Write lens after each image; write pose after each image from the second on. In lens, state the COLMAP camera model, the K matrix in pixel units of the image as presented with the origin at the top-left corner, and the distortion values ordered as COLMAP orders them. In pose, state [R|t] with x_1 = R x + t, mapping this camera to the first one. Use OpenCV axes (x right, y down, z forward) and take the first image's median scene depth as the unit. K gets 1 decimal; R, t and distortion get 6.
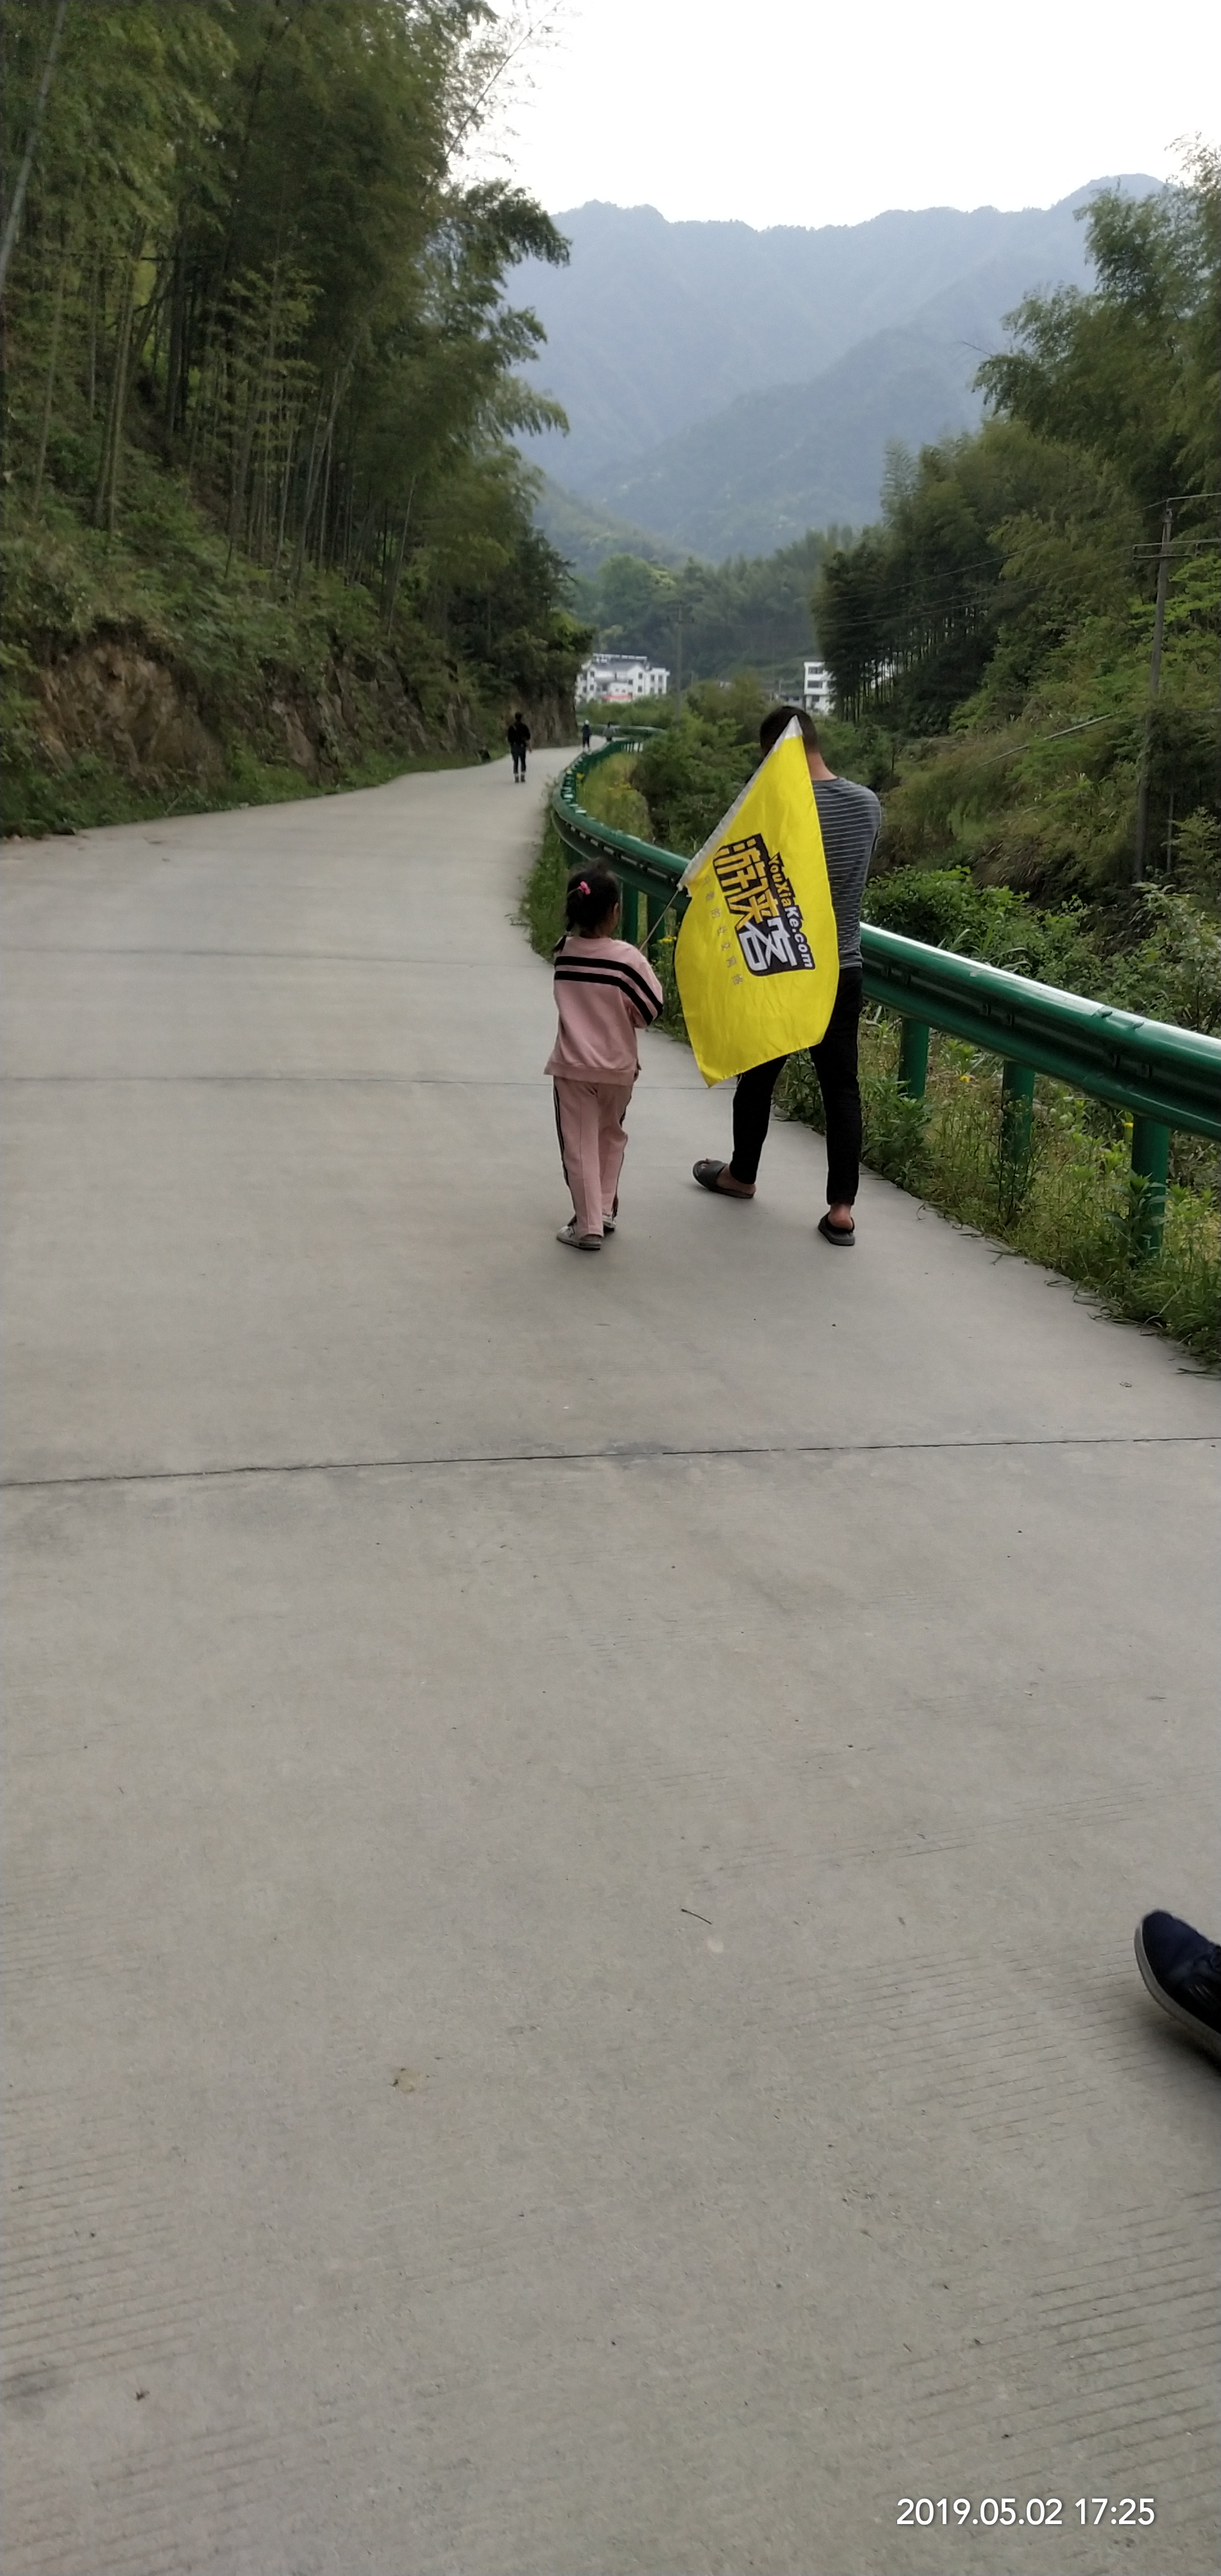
lens RADIAL K [[1992.1, 0, 537.8], [0, 1992.1, 1290.0], [0, 0, 1]] dist [-0.004985, 0.072483]
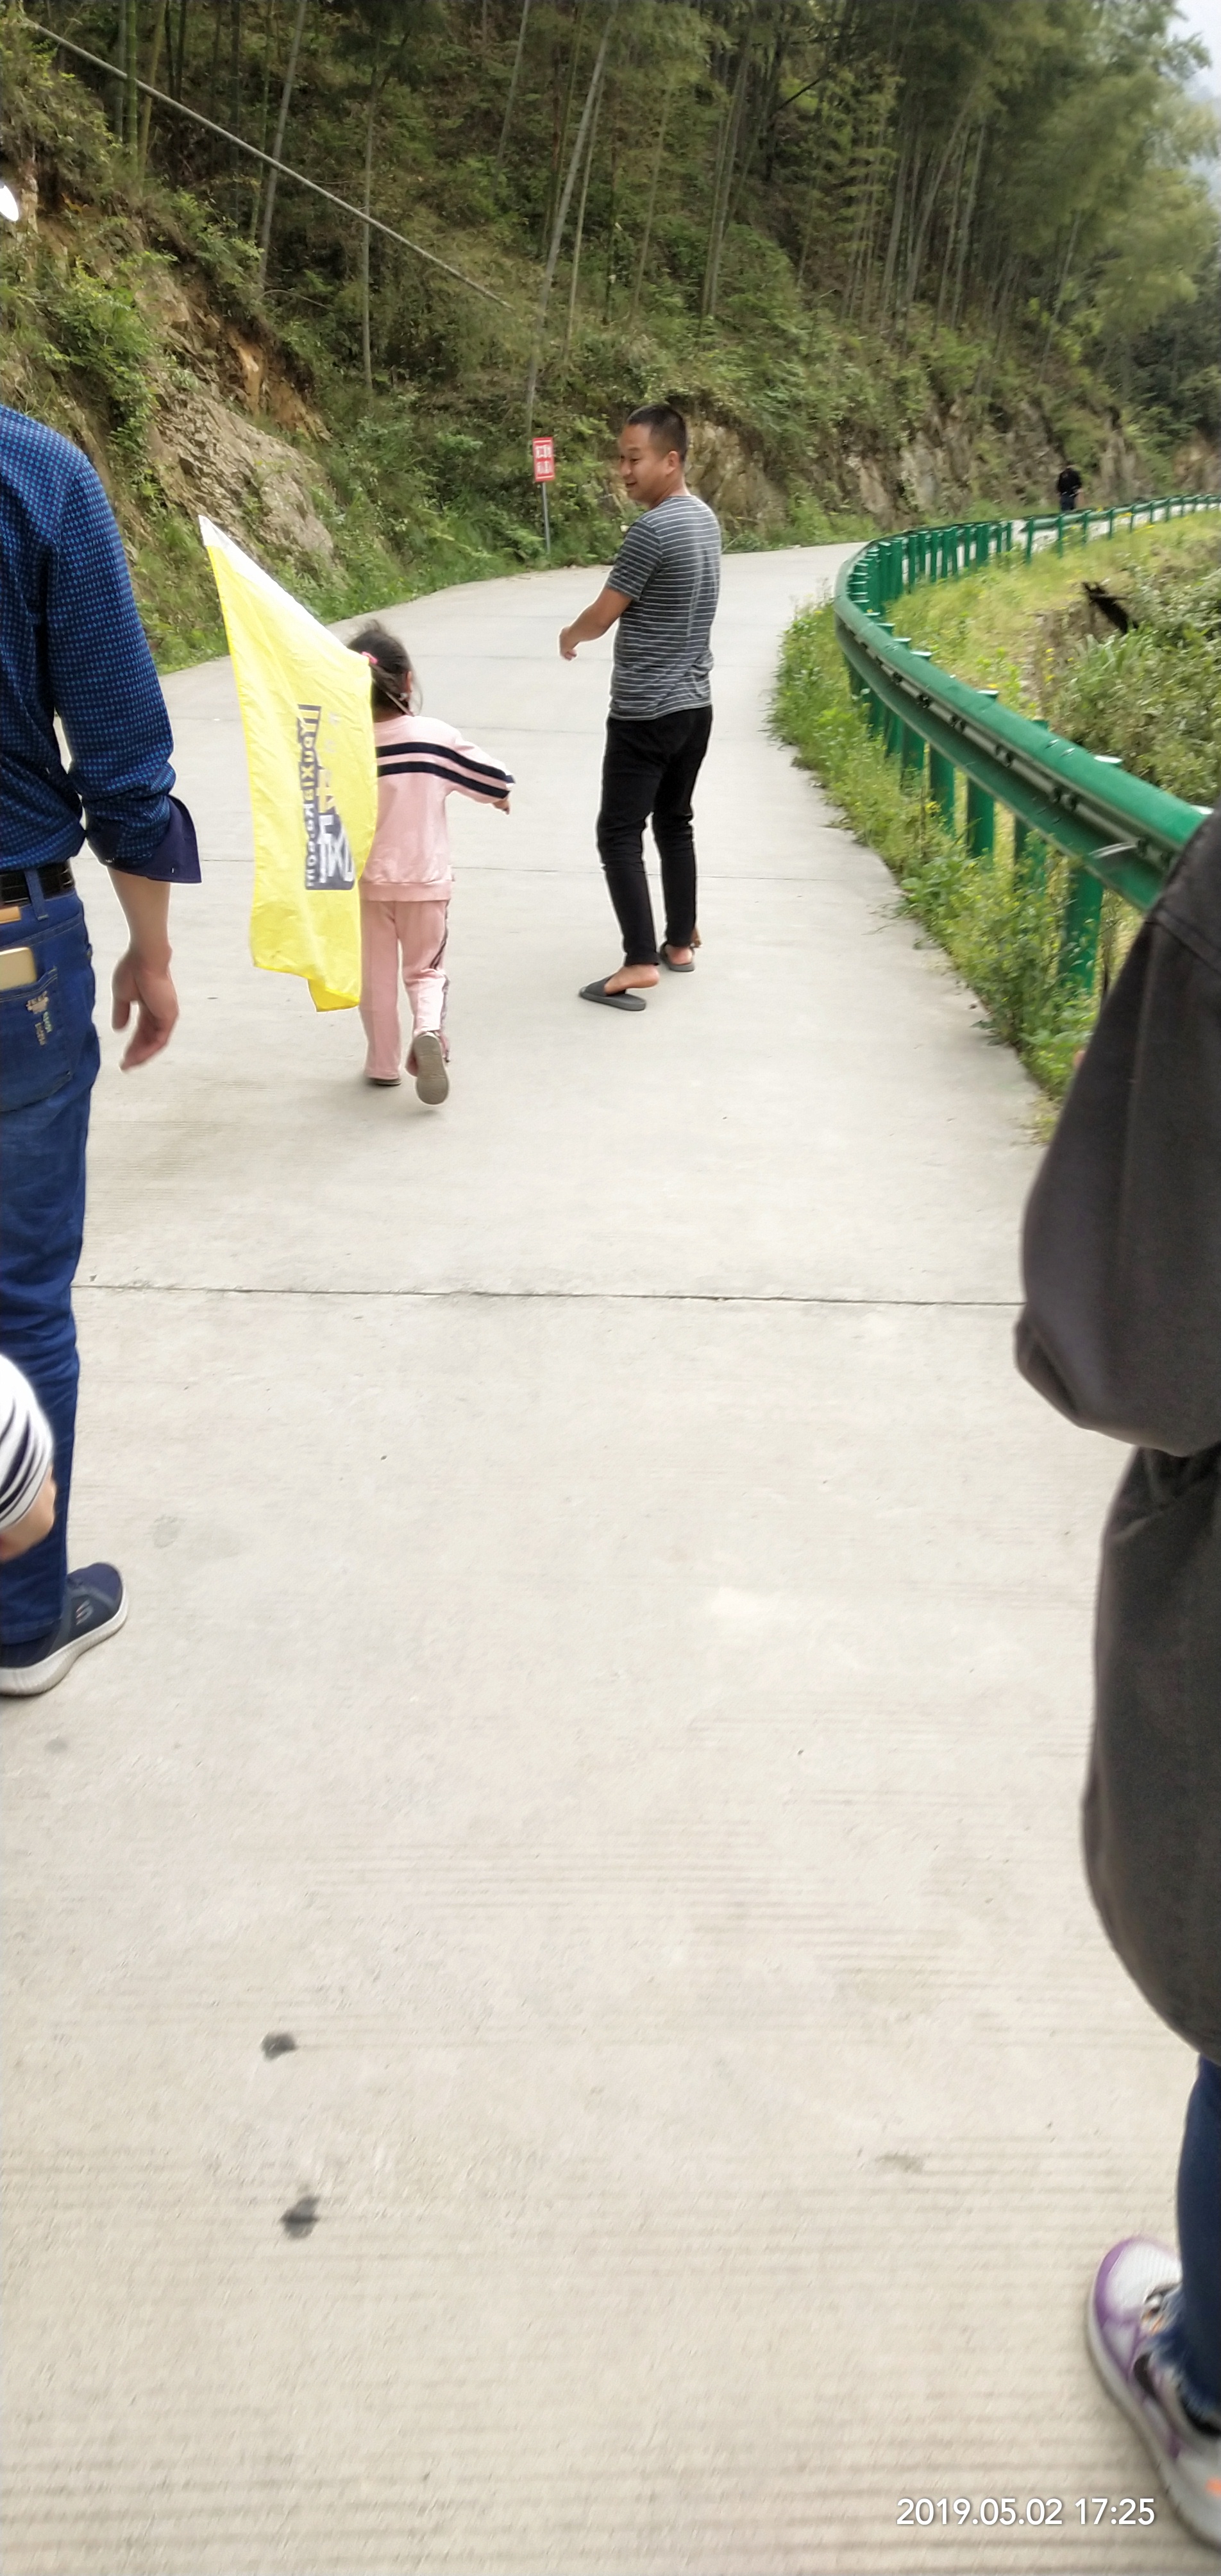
lens RADIAL K [[1992.1, 0, 537.8], [0, 1992.1, 1290.0], [0, 0, 1]] dist [-0.004985, 0.072483]
pose [[0.938795, 0.103131, -0.328677, 0.128088], [-0.067462, 0.990700, 0.118166, 0.061039], [0.337807, -0.088760, 0.937021, -0.195349]]
